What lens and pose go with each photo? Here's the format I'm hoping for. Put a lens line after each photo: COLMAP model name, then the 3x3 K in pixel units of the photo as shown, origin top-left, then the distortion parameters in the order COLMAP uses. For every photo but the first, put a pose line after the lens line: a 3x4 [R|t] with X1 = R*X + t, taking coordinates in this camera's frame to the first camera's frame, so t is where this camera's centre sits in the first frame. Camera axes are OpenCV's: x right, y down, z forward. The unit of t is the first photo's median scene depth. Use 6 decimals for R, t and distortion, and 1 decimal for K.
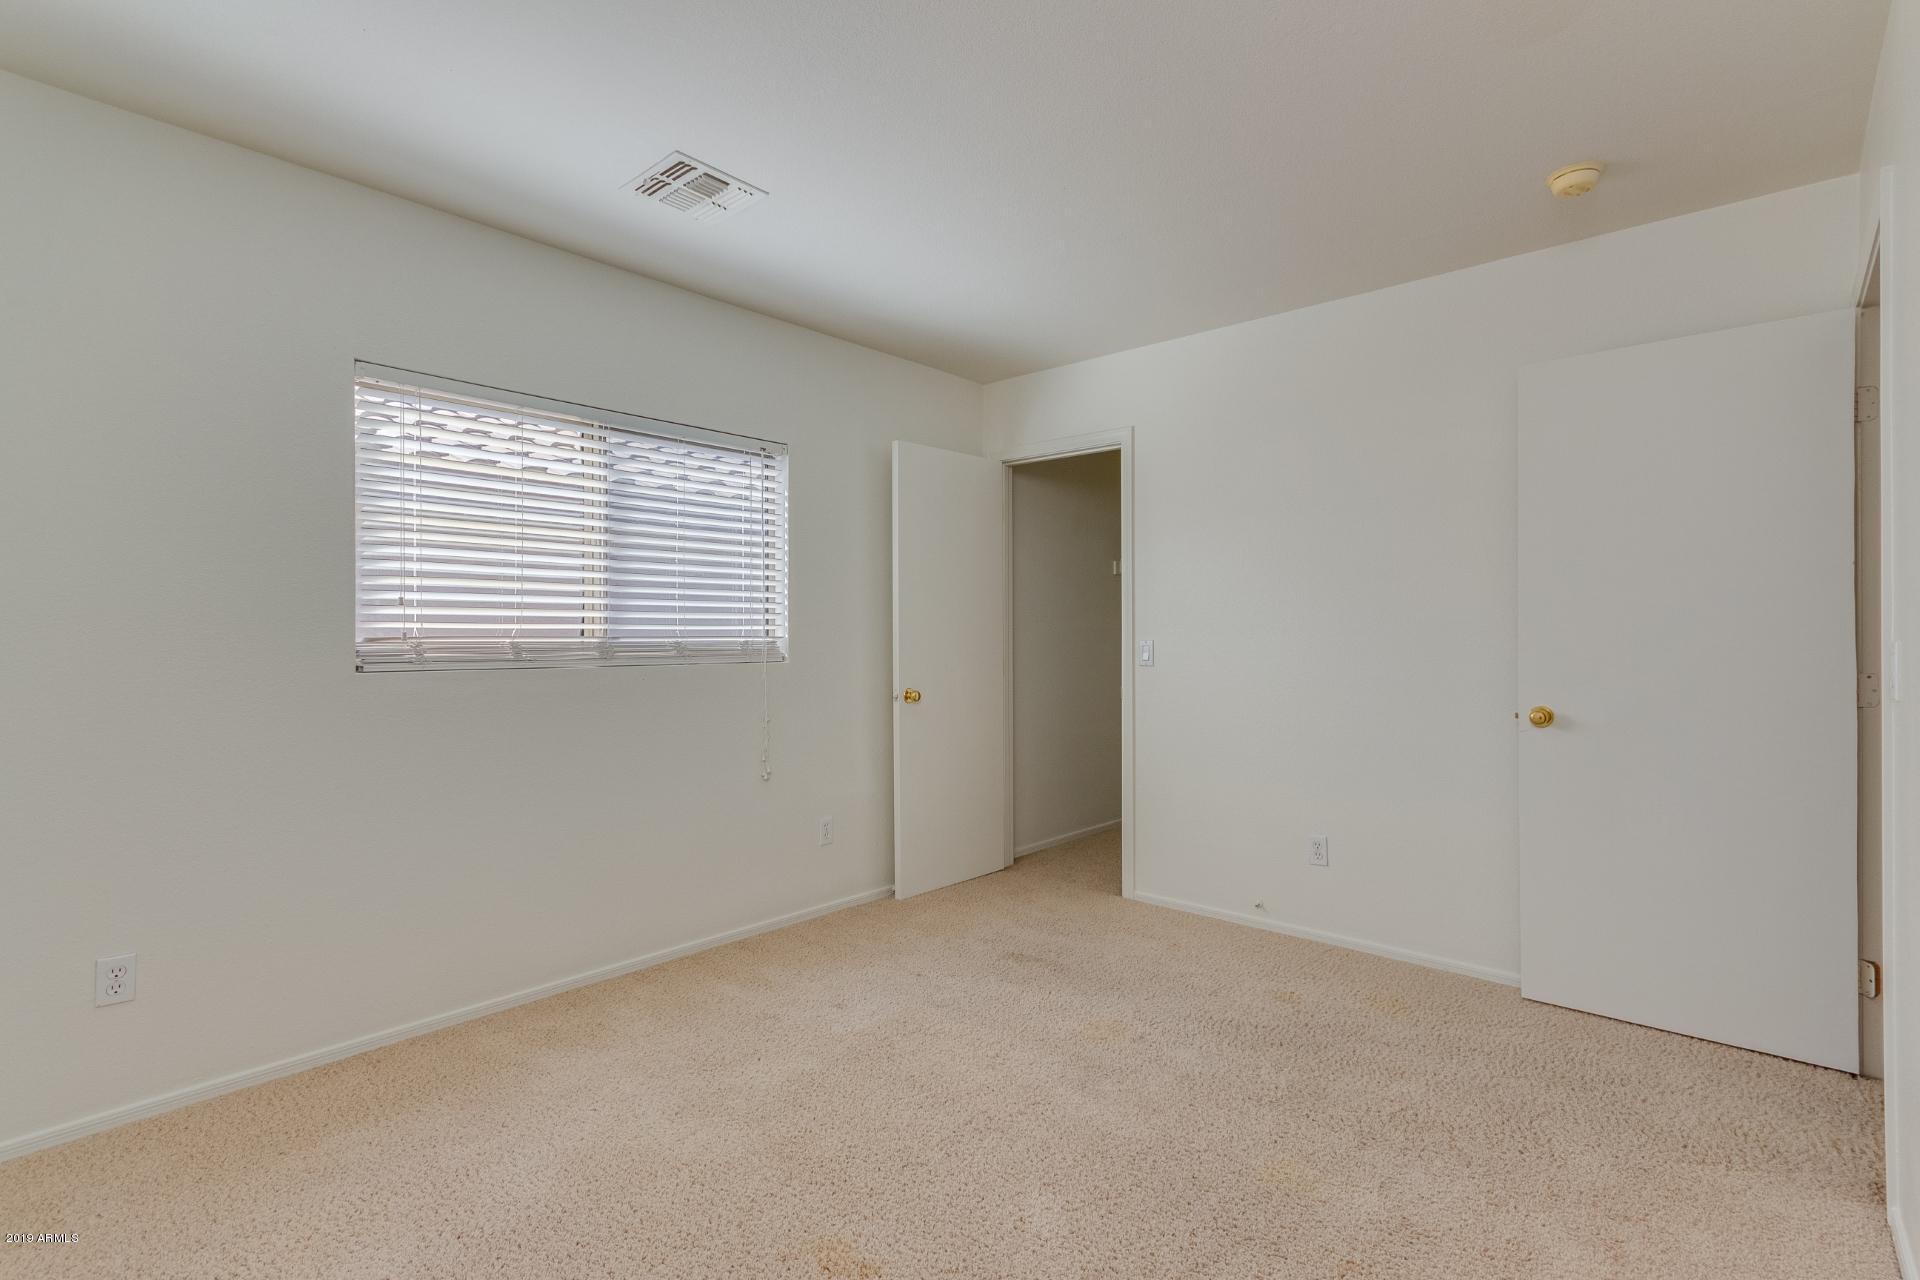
lens RADIAL K [[893.6, 0, 960.0], [0, 893.6, 640.0], [0, 0, 1]] dist [0.003568, 0.000966]
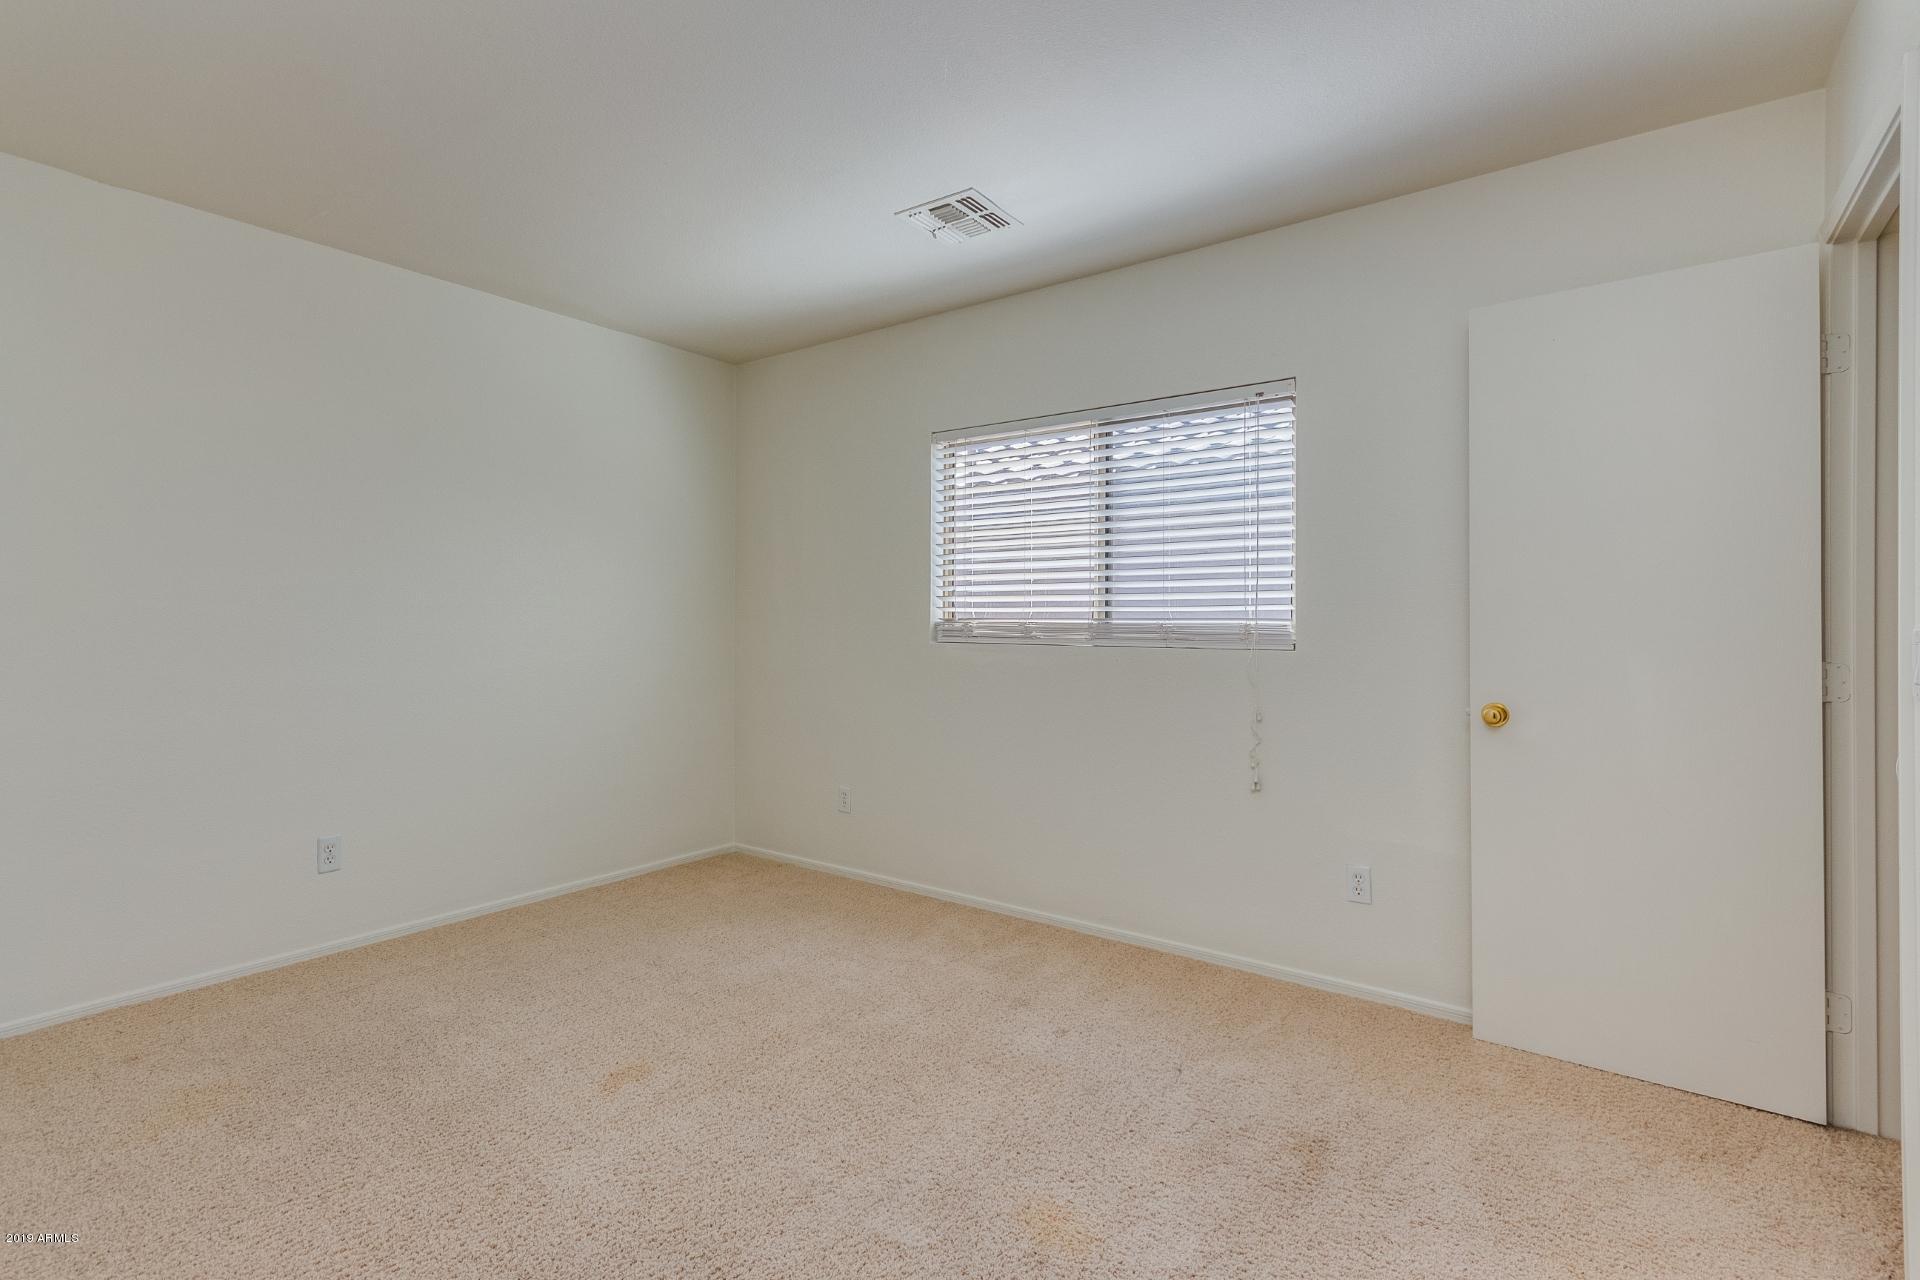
lens RADIAL K [[889.8, 0, 962.3], [0, 889.8, 622.2], [0, 0, 1]] dist [-0.000081, 0.000182]
pose [[0.107044, 0.003785, -0.994247, 0.665720], [-0.003443, 0.999988, 0.003436, -0.001819], [0.994248, 0.003055, 0.107056, 0.731359]]
